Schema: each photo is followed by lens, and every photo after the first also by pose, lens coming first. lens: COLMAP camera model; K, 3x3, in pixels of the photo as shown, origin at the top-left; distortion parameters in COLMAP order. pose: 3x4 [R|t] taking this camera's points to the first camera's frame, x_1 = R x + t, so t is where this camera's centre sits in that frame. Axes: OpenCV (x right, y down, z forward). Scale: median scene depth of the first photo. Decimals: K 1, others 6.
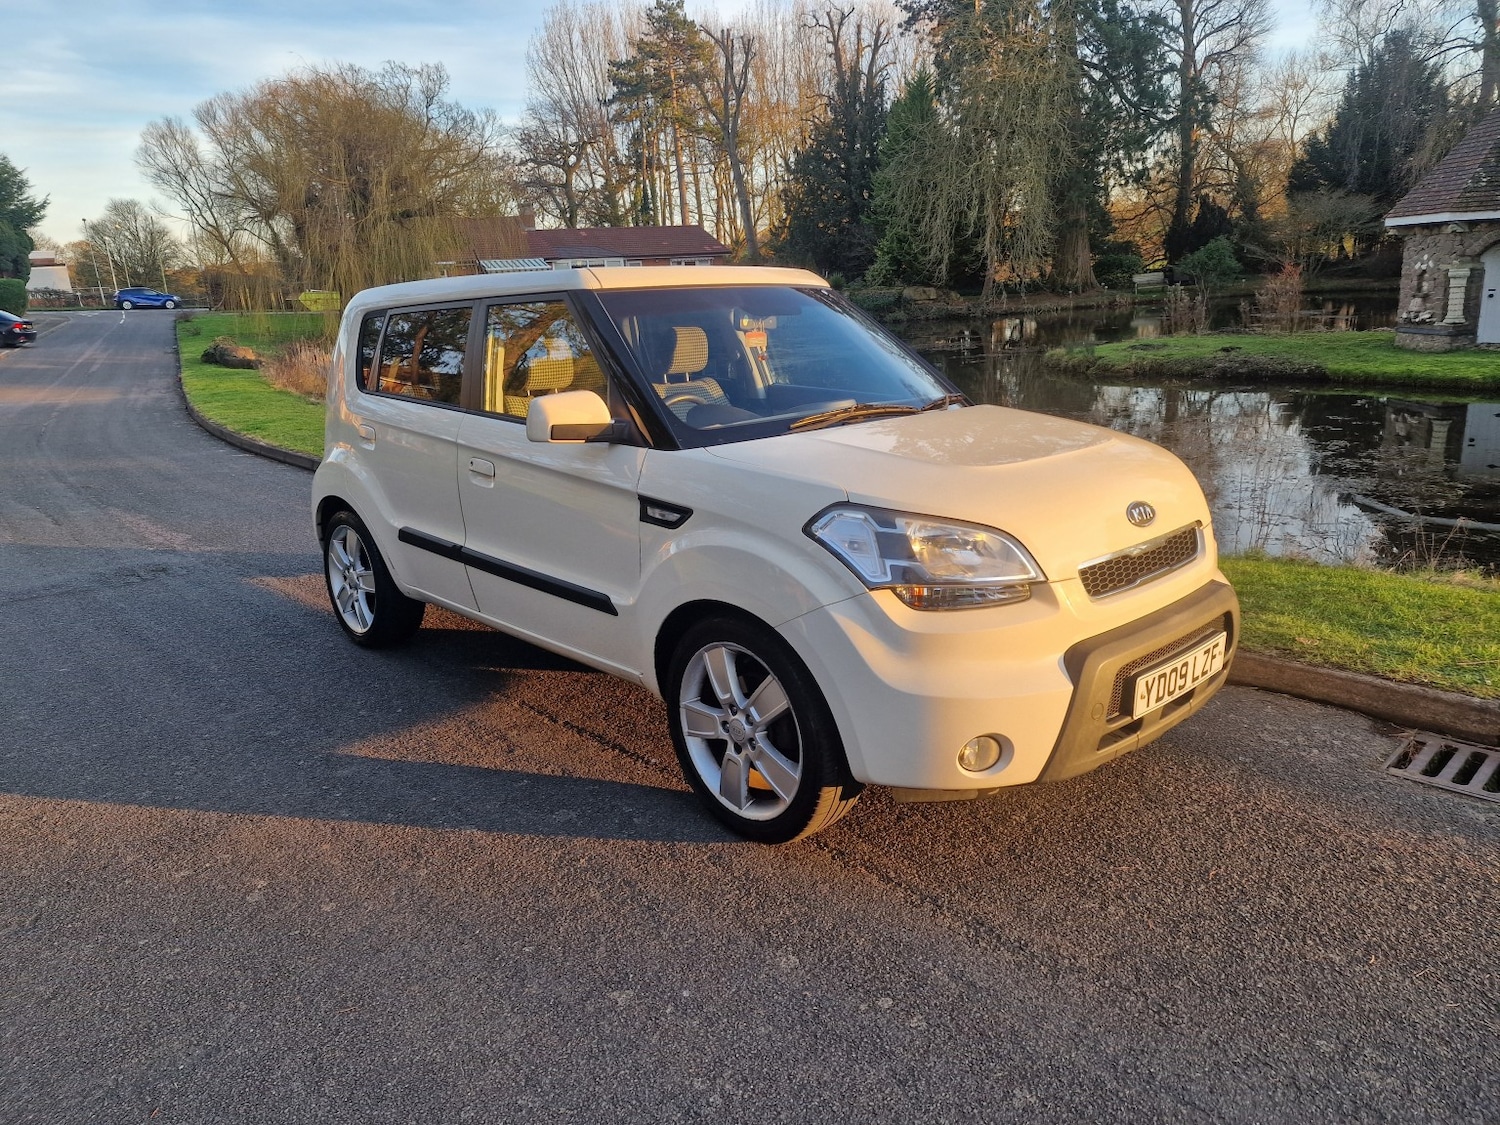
lens RADIAL K [[991.0, 0, 736.1], [0, 991.0, 559.4], [0, 0, 1]] dist [0.072038, -0.056683]
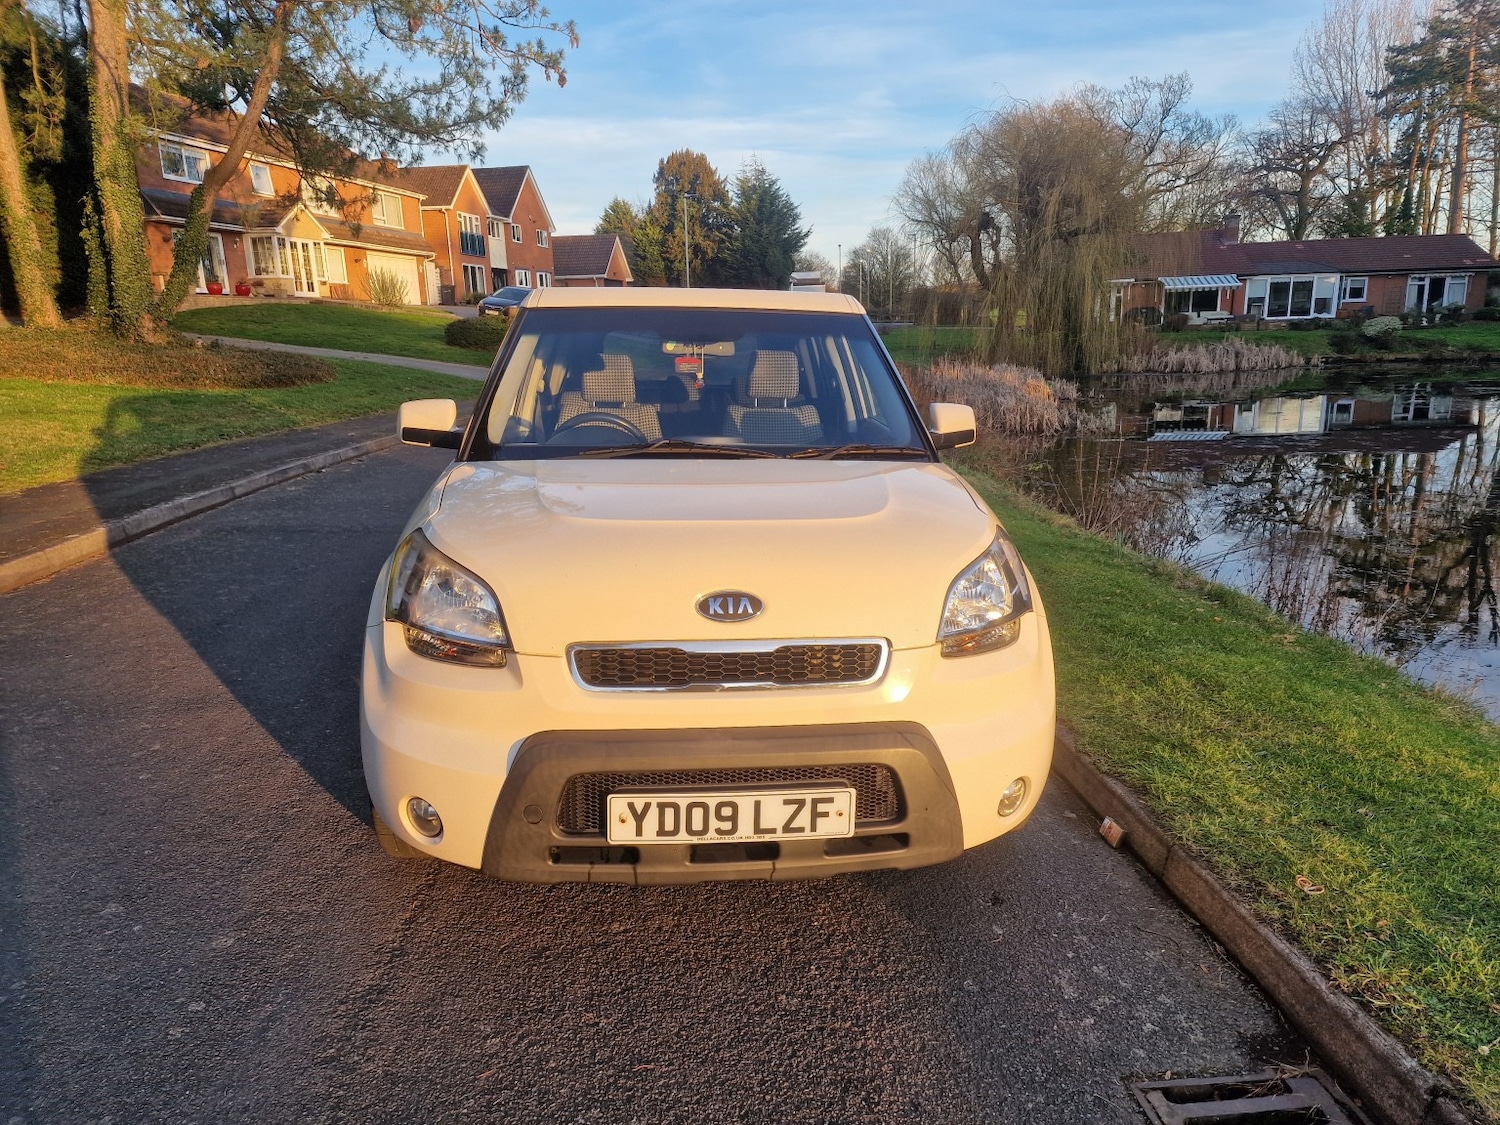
lens RADIAL K [[991.0, 0, 741.1], [0, 991.0, 568.5], [0, 0, 1]] dist [0.072038, -0.056683]
pose [[0.792990, 0.178830, -0.582397, 0.050689], [-0.183450, 0.981671, 0.051646, -0.006834], [0.580958, 0.065886, 0.811262, 0.021003]]
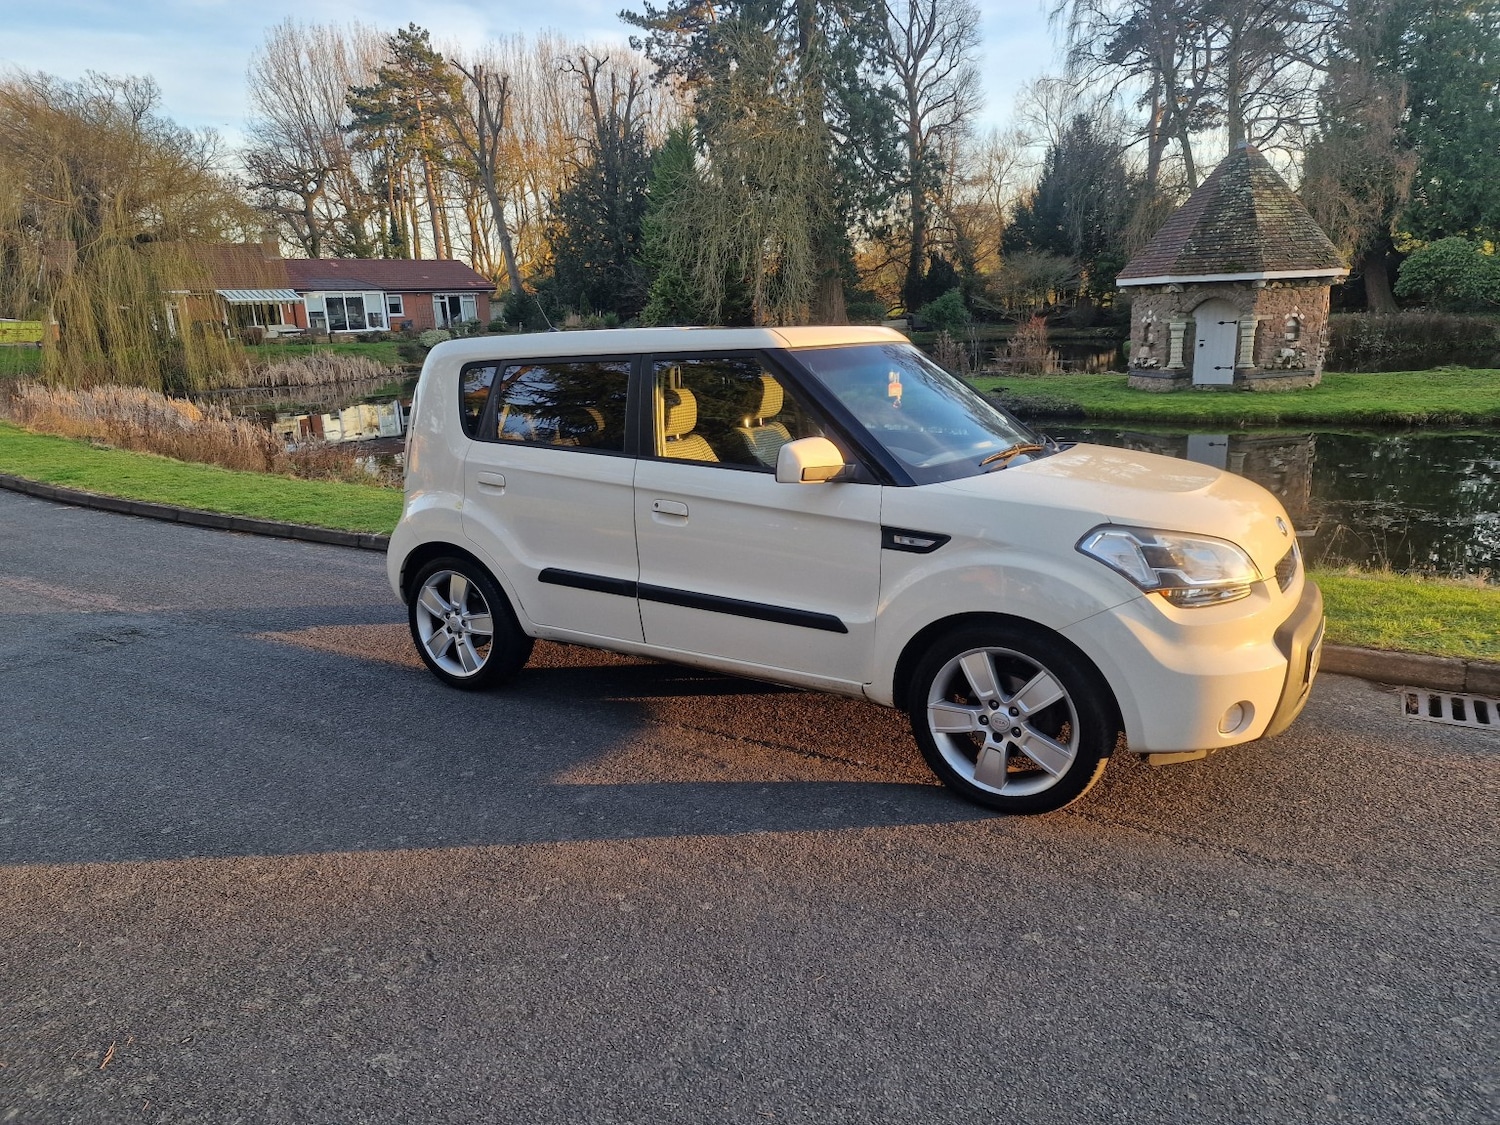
lens RADIAL K [[991.0, 0, 738.1], [0, 991.0, 561.0], [0, 0, 1]] dist [0.072038, -0.056683]
pose [[0.968771, -0.043333, 0.244142, -0.064004], [0.051599, 0.998288, -0.027560, -0.000133], [-0.242530, 0.039297, 0.969348, -0.008776]]
